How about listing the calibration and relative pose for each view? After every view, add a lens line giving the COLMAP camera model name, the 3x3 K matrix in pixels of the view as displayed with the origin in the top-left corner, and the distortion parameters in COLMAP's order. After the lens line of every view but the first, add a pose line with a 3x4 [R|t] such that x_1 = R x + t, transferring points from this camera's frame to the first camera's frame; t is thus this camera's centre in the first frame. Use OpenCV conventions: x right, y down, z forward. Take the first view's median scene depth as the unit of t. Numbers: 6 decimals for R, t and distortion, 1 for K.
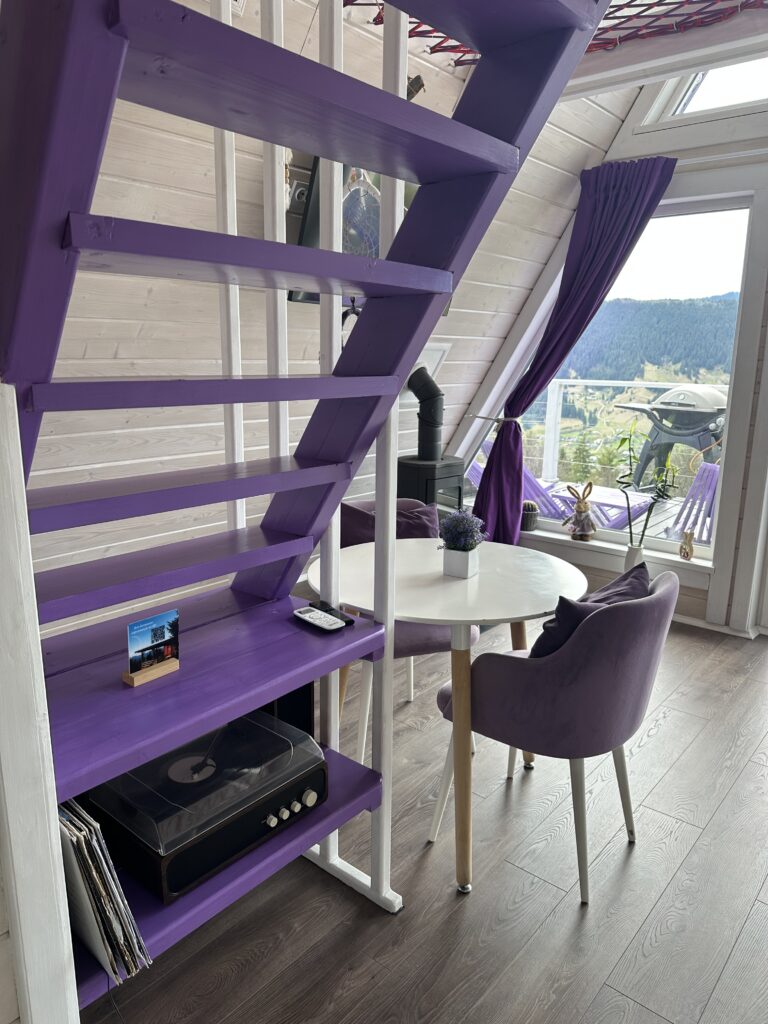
lens RADIAL K [[723.8, 0, 384.2], [0, 723.8, 515.1], [0, 0, 1]] dist [0.011803, -0.002251]
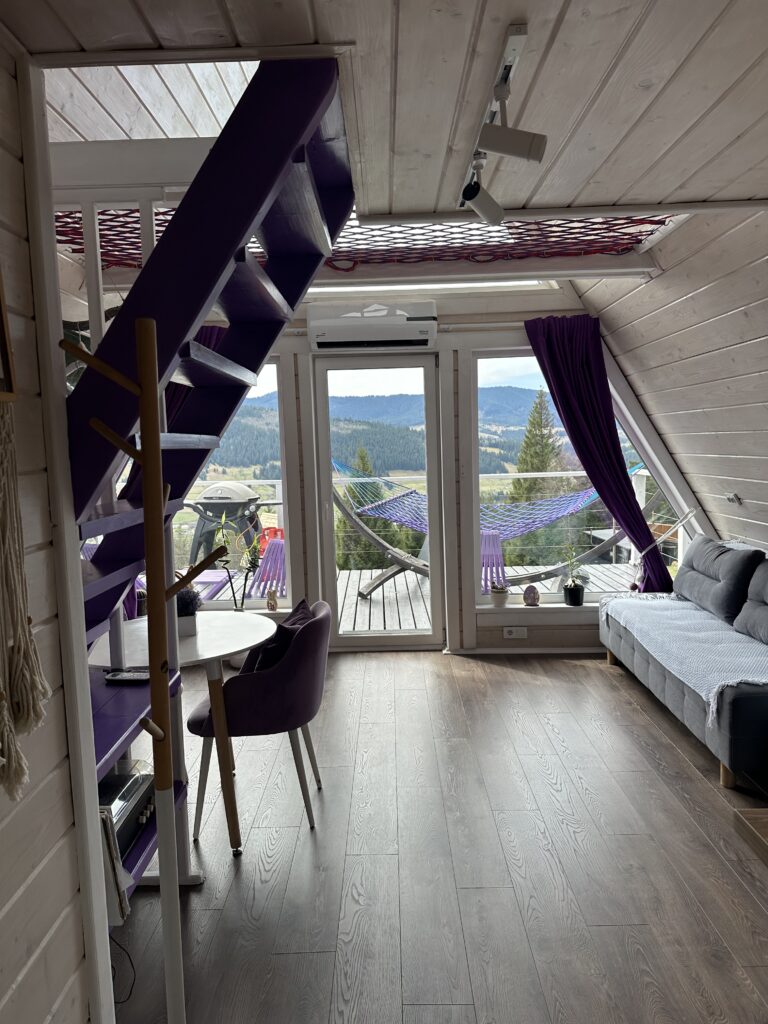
lens RADIAL K [[723.8, 0, 382.3], [0, 723.8, 511.0], [0, 0, 1]] dist [0.011803, -0.002251]
pose [[0.765943, -0.100348, 0.635029, -0.266639], [0.184512, 0.980502, -0.067611, 0.007296], [-0.615862, 0.168957, 0.769524, -0.195101]]
